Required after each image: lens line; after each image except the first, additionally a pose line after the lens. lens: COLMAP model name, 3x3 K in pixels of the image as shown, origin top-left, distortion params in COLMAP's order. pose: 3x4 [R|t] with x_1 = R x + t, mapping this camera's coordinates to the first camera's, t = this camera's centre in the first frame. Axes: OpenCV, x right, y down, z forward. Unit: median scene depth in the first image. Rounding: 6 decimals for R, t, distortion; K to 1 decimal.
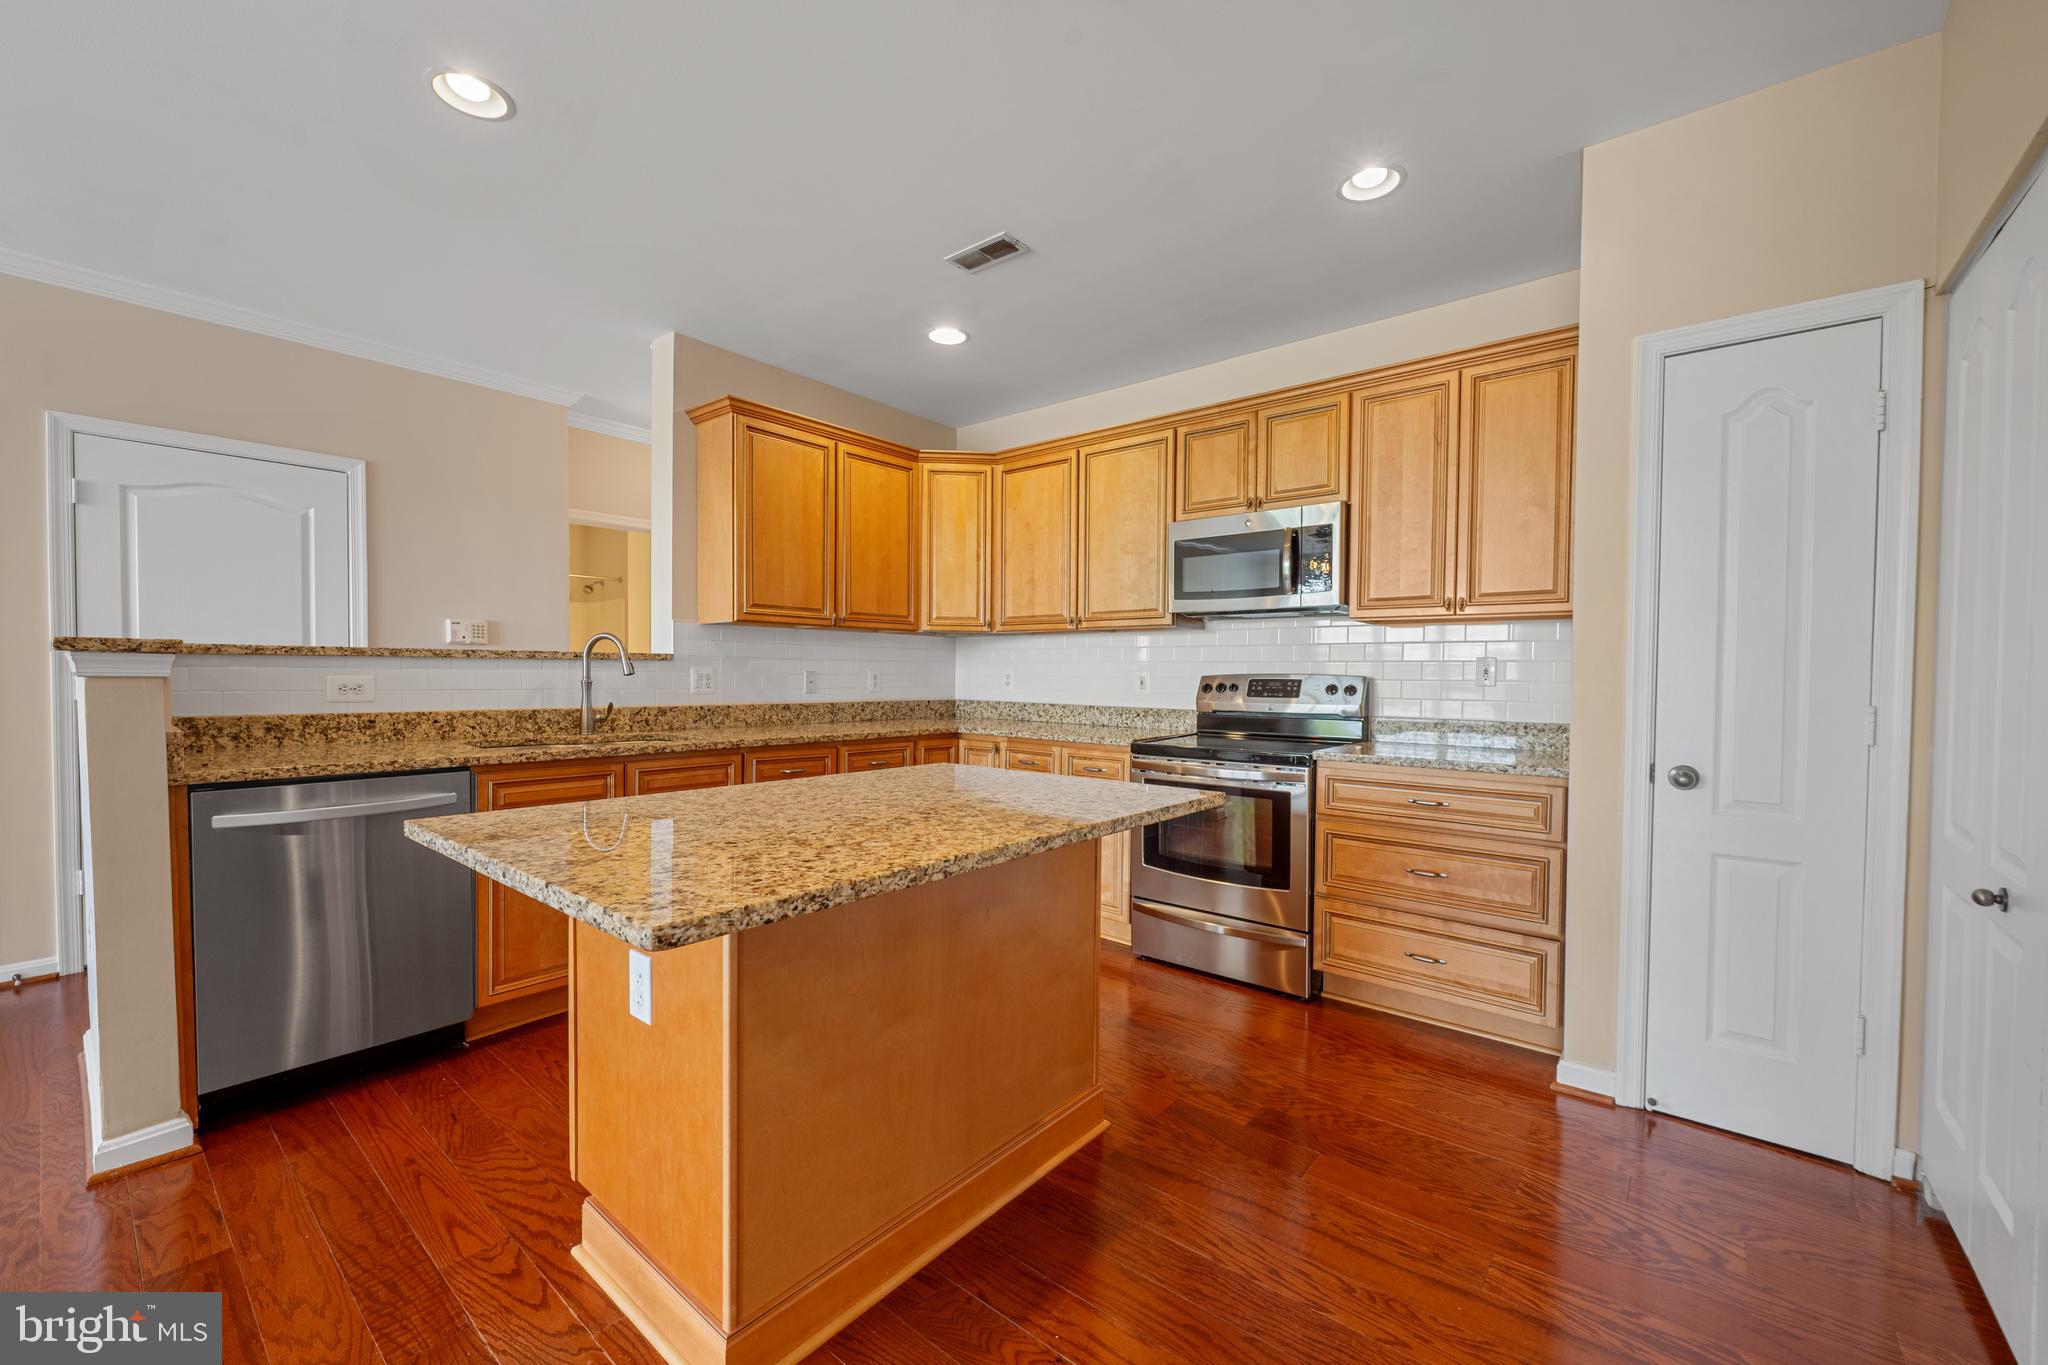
lens RADIAL K [[810.4, 0, 1022.4], [0, 810.4, 692.1], [0, 0, 1]] dist [-0.004278, 0.000042]
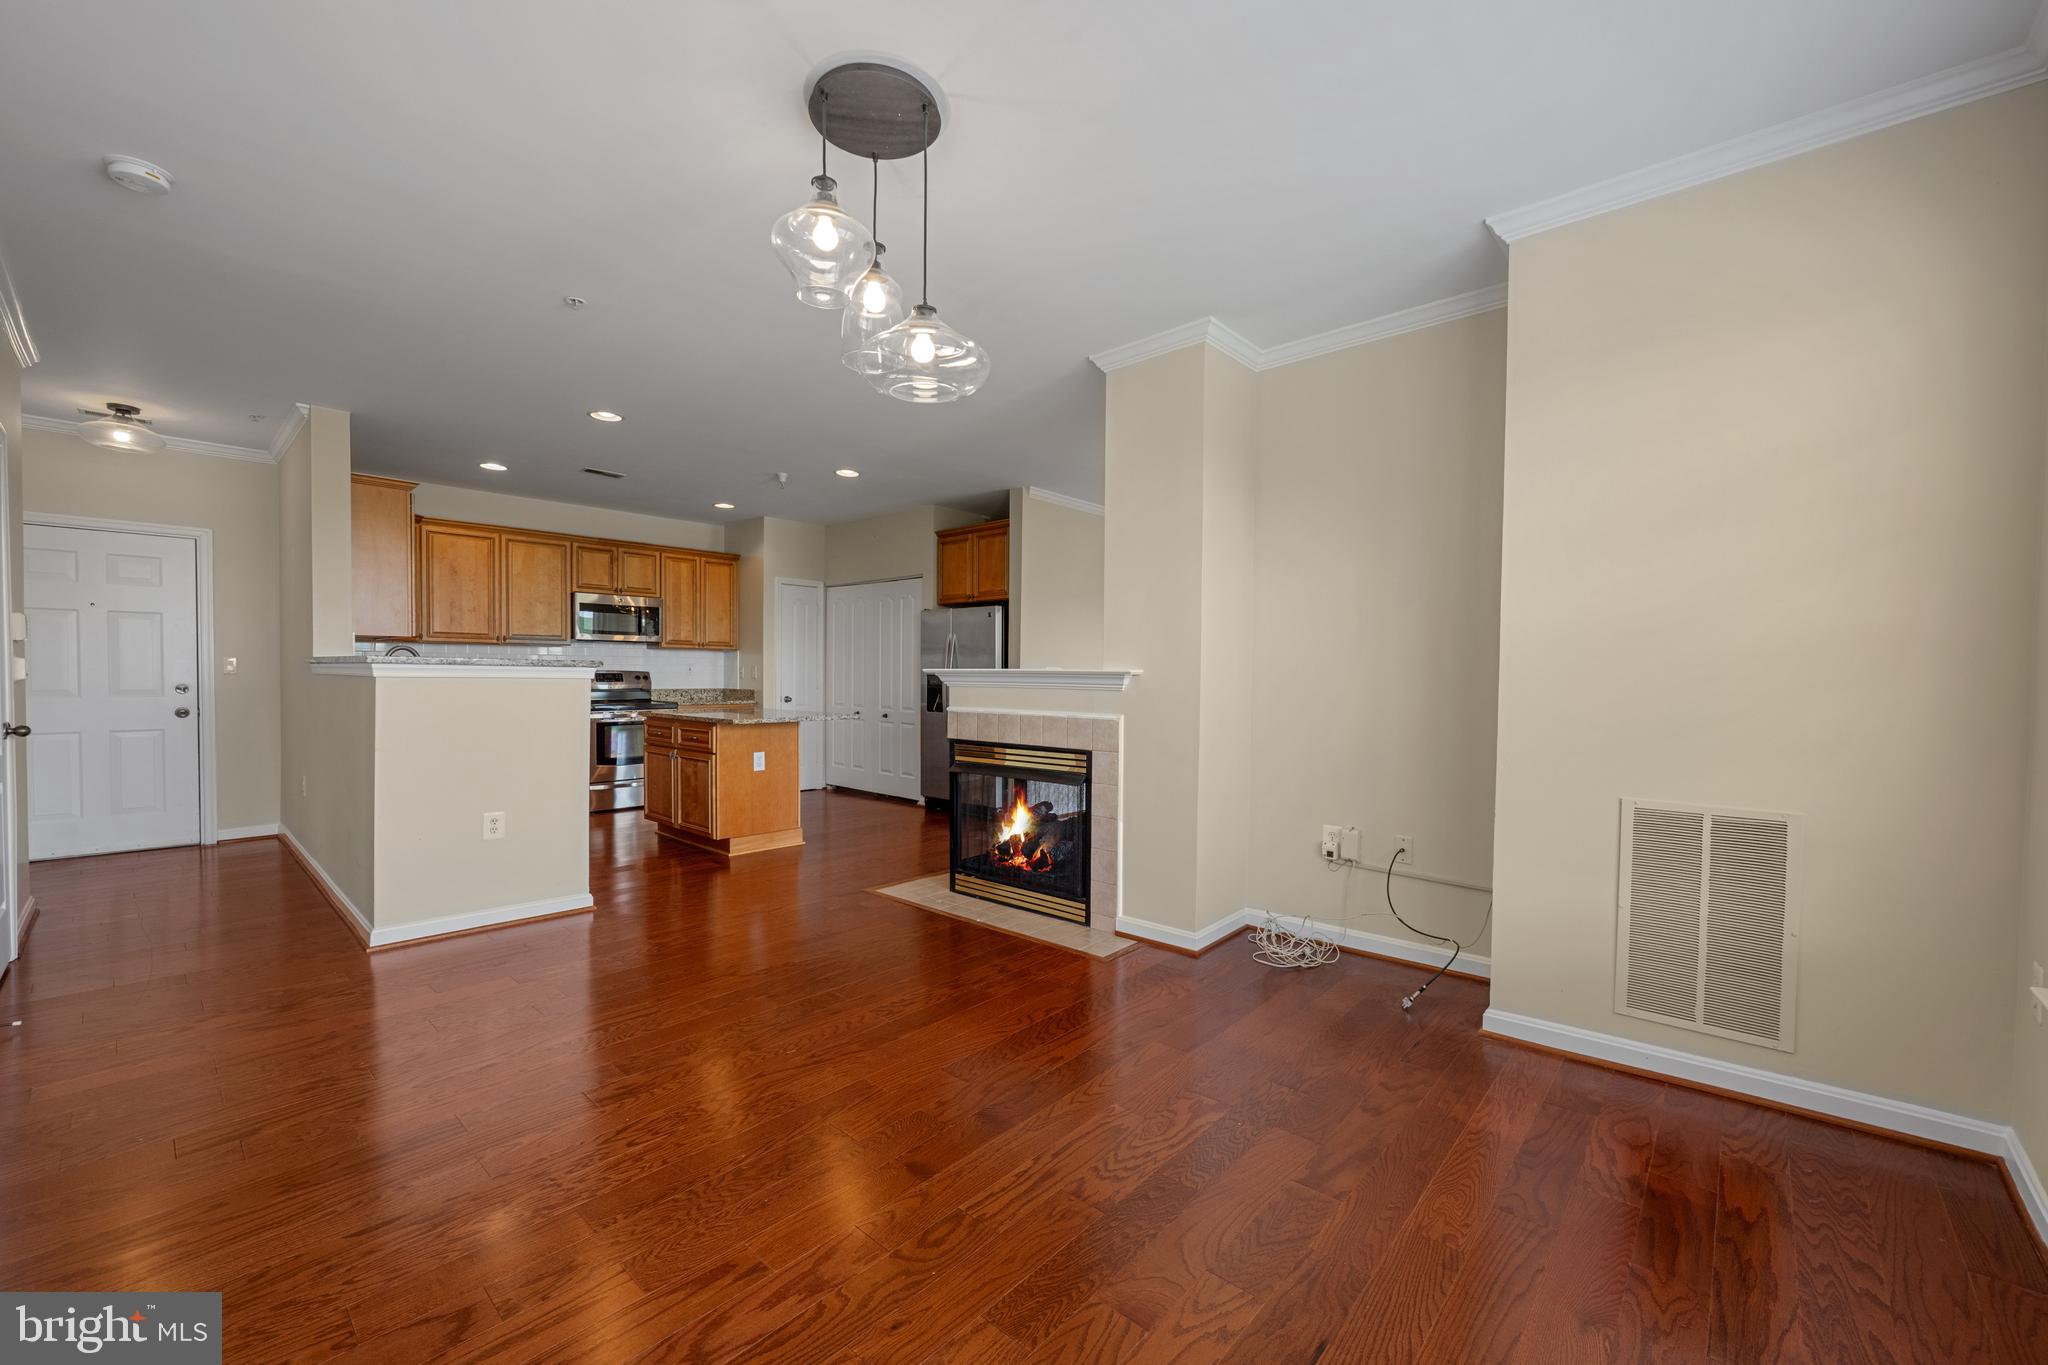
lens RADIAL K [[810.4, 0, 1020.0], [0, 810.4, 690.8], [0, 0, 1]] dist [-0.004278, 0.000042]
pose [[0.048065, -0.031966, 0.998333, -1.785543], [0.014218, 0.999408, 0.031316, -0.021614], [-0.998743, 0.012689, 0.048491, -0.153766]]
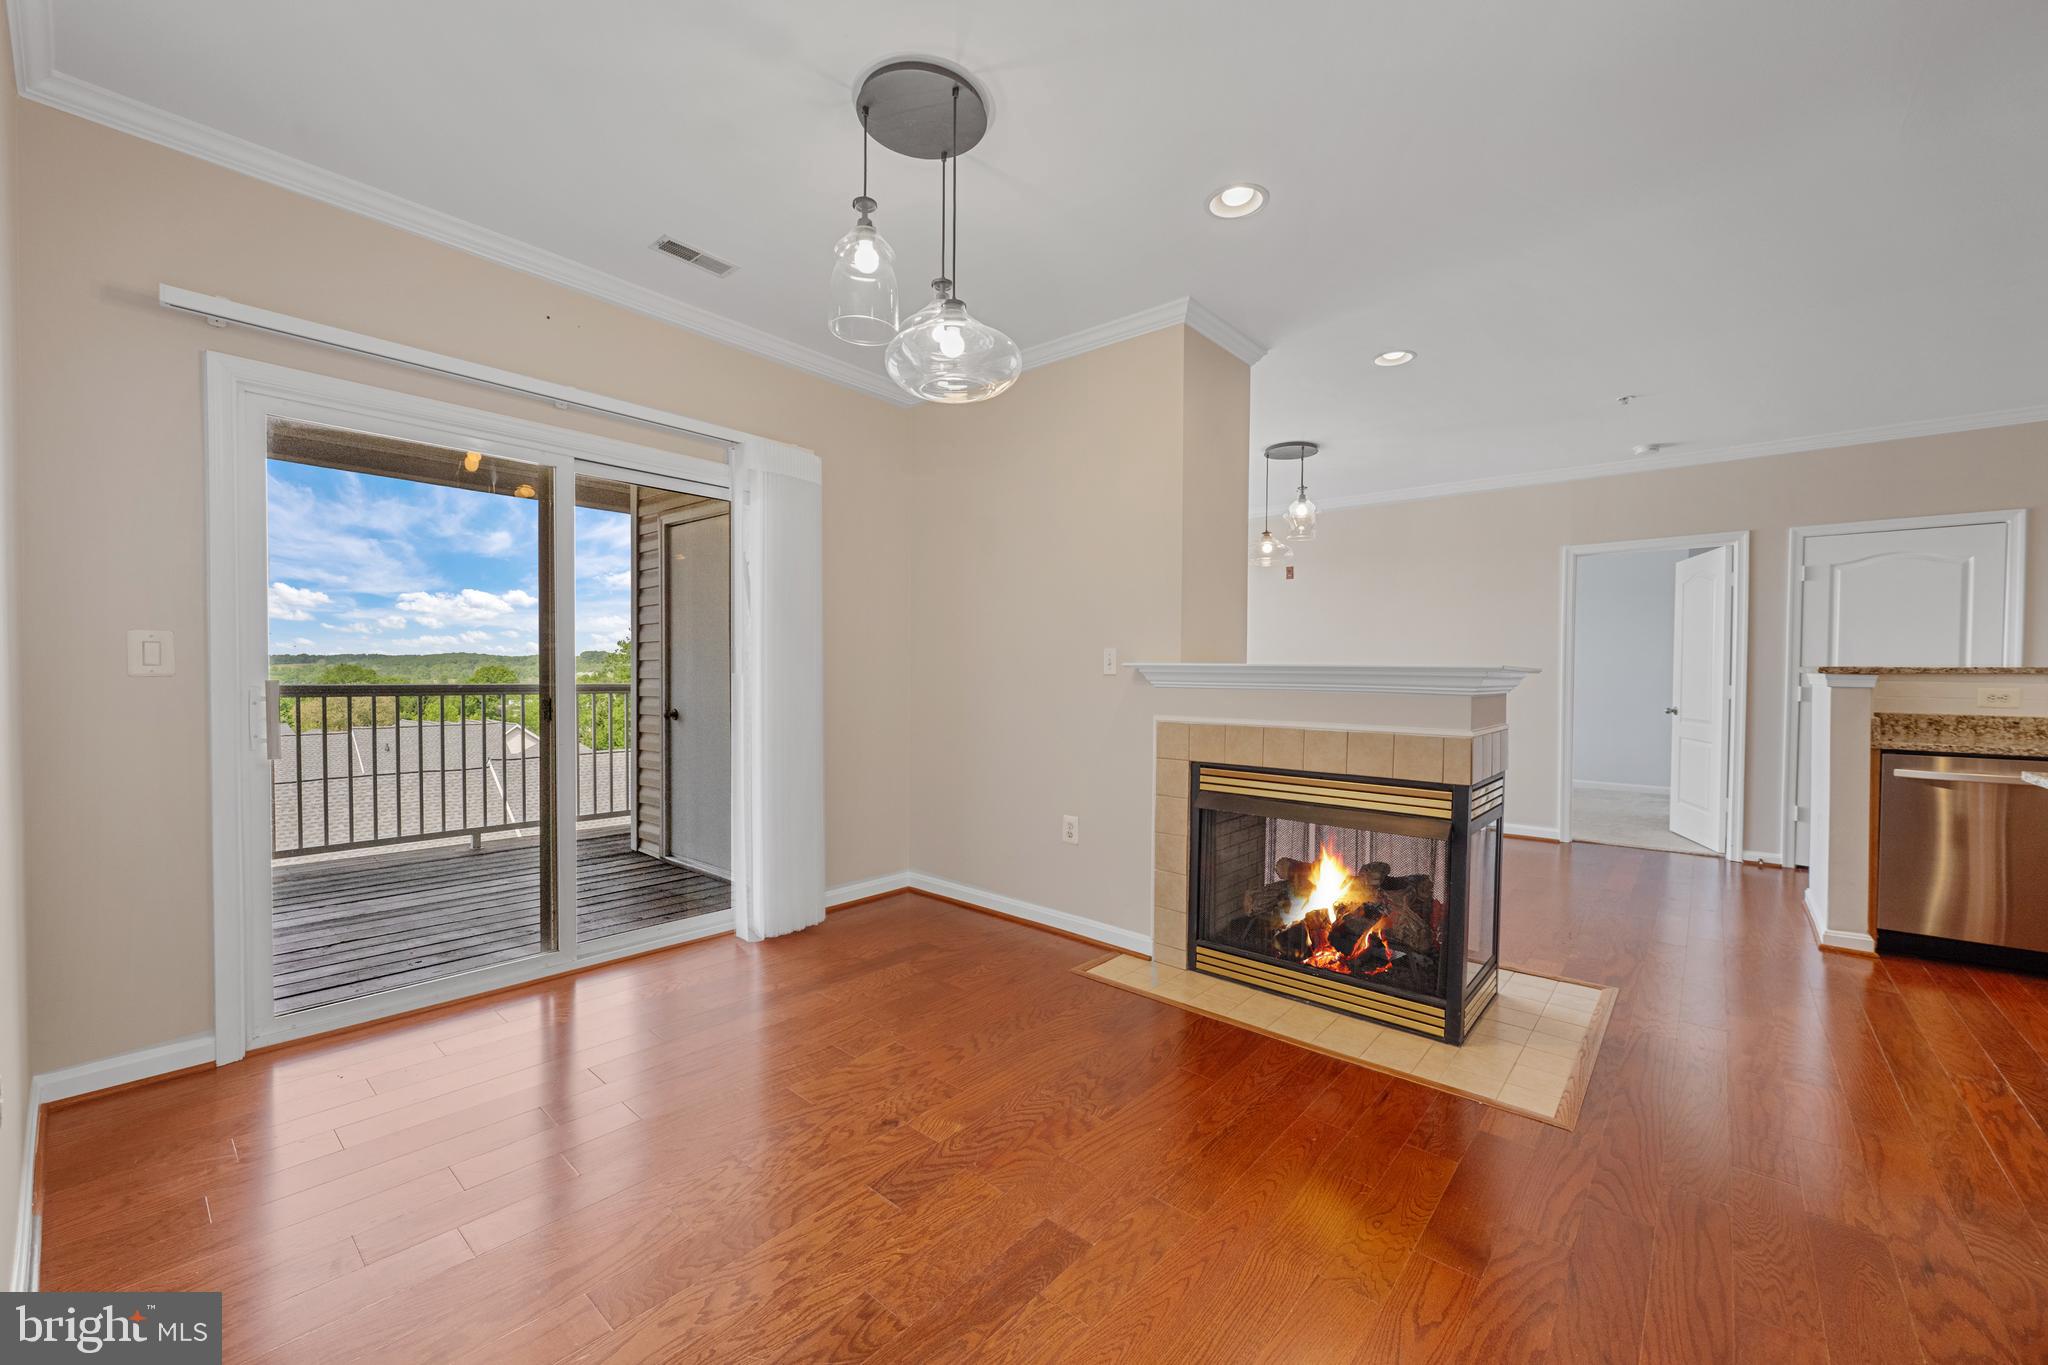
lens RADIAL K [[810.4, 0, 1017.5], [0, 810.4, 690.9], [0, 0, 1]] dist [-0.004278, 0.000042]
pose [[-0.017398, 0.014254, -0.999747, 0.438825], [-0.031995, 0.999378, 0.014806, 0.013252], [0.999337, 0.032245, -0.016931, -0.498404]]
